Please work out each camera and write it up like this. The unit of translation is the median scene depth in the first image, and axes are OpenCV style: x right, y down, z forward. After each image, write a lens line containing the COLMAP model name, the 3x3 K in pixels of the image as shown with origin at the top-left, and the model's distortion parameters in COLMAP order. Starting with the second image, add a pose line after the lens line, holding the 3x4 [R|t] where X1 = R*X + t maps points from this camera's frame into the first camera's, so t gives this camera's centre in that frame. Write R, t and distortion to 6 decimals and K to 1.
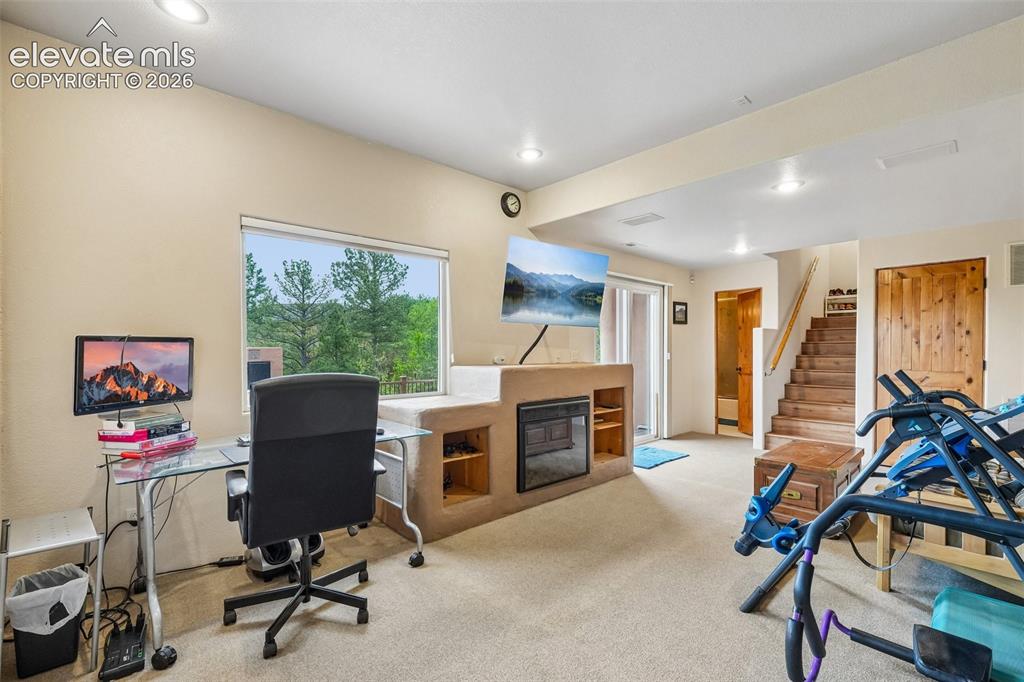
lens RADIAL K [[444.8, 0, 509.4], [0, 444.8, 346.3], [0, 0, 1]] dist [-0.003125, 0.001125]
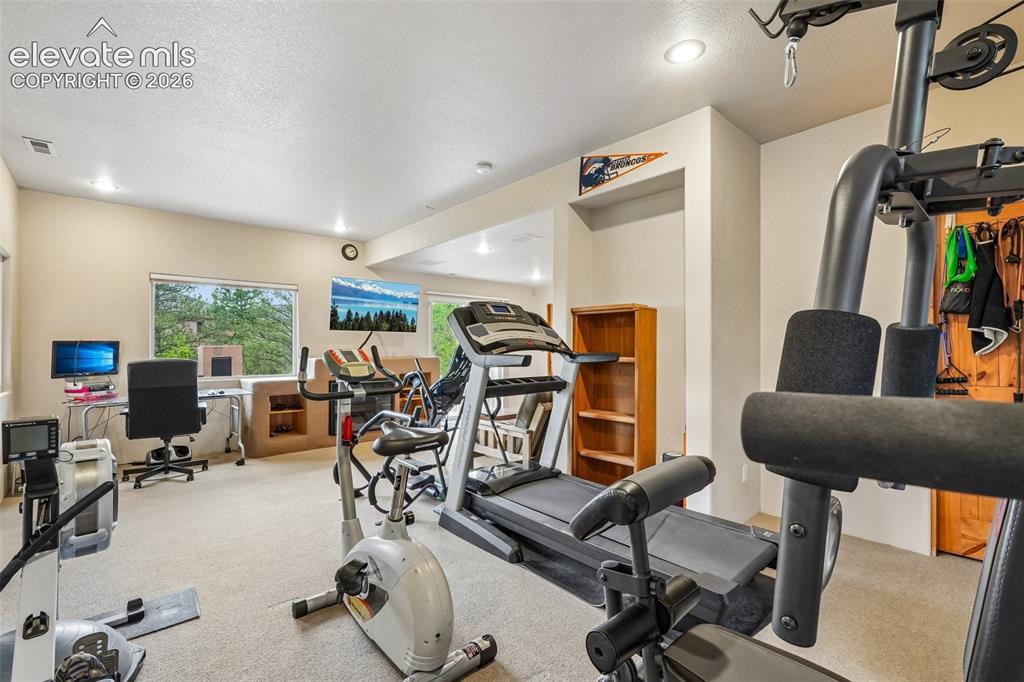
lens RADIAL K [[444.8, 0, 515.4], [0, 444.8, 341.8], [0, 0, 1]] dist [-0.003125, 0.001125]
pose [[0.999915, 0.001172, -0.012987, 0.927589], [-0.001253, 0.999980, -0.006226, -0.006477], [0.012979, 0.006241, 0.999896, -0.801455]]
